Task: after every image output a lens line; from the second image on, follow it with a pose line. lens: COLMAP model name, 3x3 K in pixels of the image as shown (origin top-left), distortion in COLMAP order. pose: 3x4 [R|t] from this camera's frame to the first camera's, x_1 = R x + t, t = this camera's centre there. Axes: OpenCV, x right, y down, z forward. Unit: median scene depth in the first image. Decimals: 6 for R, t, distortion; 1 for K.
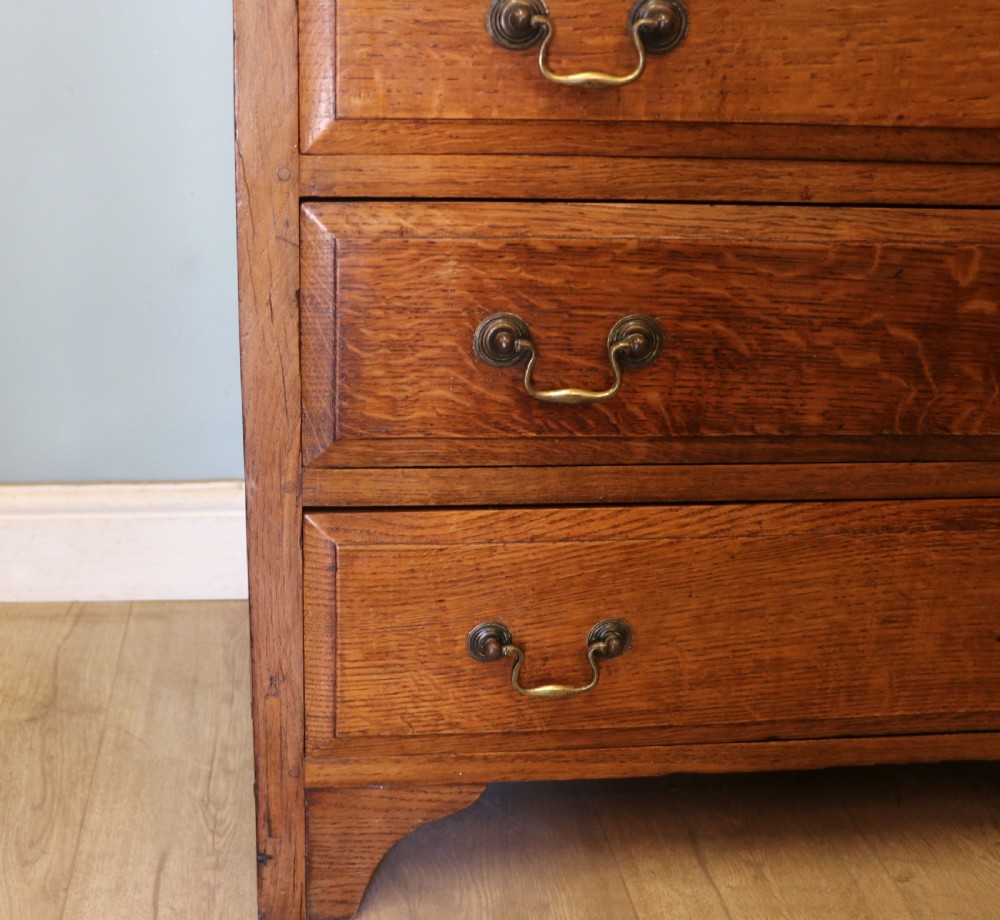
lens RADIAL K [[1199.1, 0, 313.1], [0, 1199.1, 486.2], [0, 0, 1]] dist [-0.118253, 0.000000]
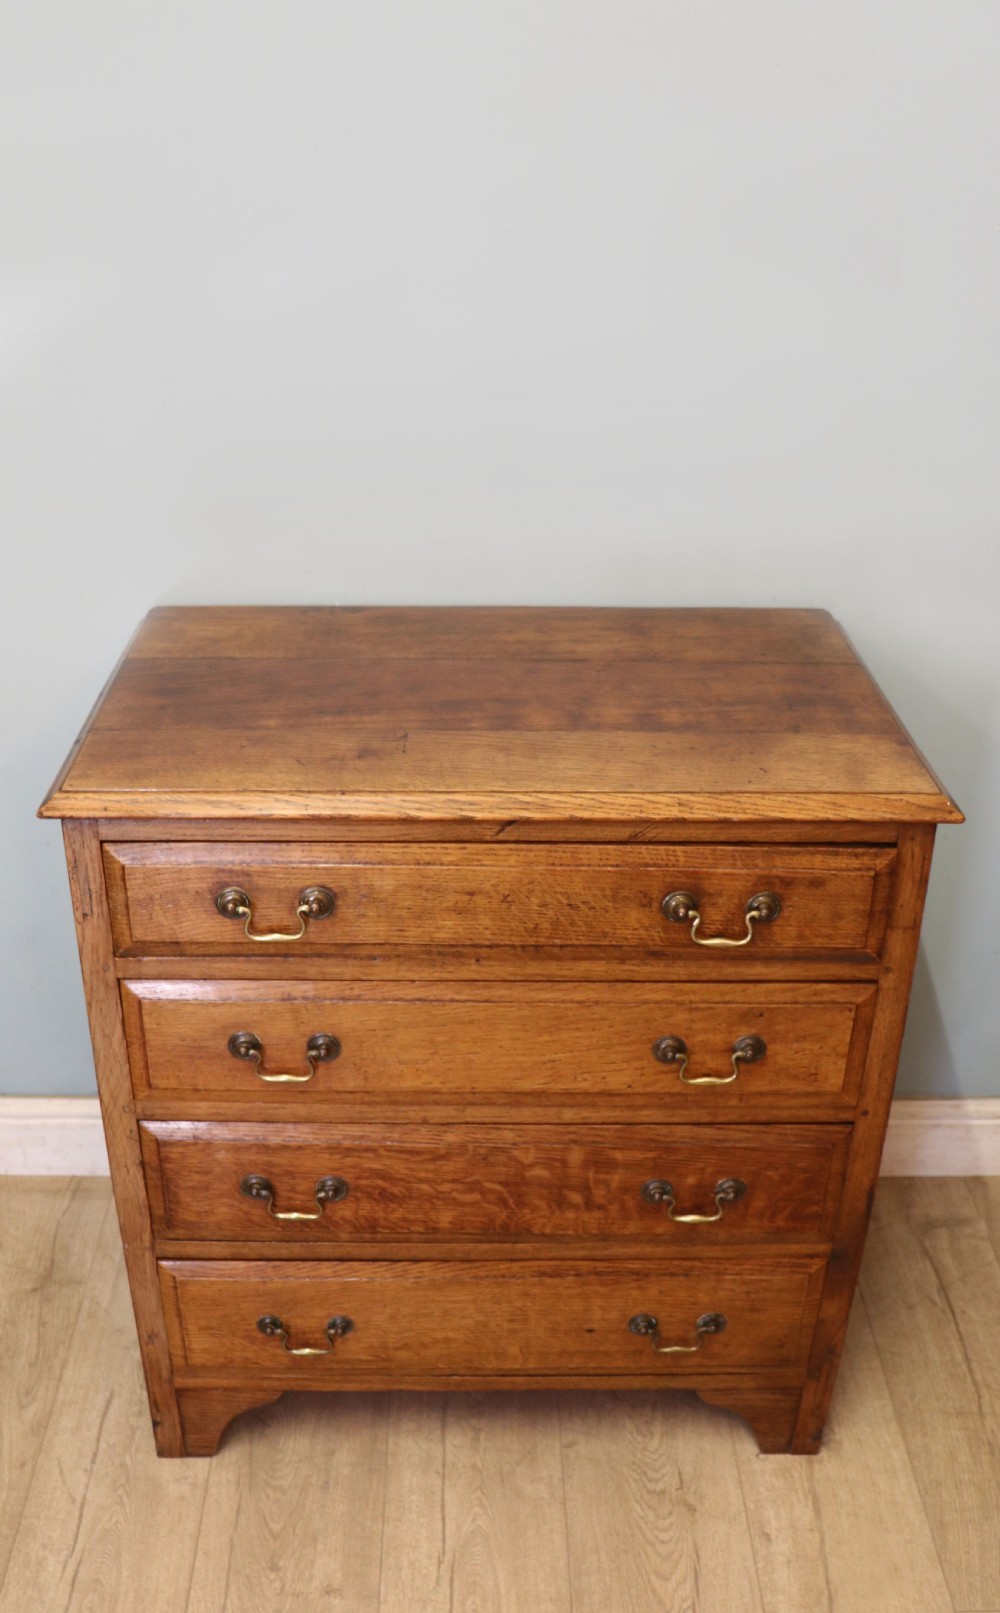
lens RADIAL K [[1534.5, 0, 474.1], [0, 1534.5, 915.3], [0, 0, 1]] dist [-0.127938, 0.000000]
pose [[0.999575, 0.023537, -0.017220, 0.494495], [-0.020486, 0.986930, 0.159845, -0.860579], [0.020757, -0.159424, 0.986992, -1.133857]]
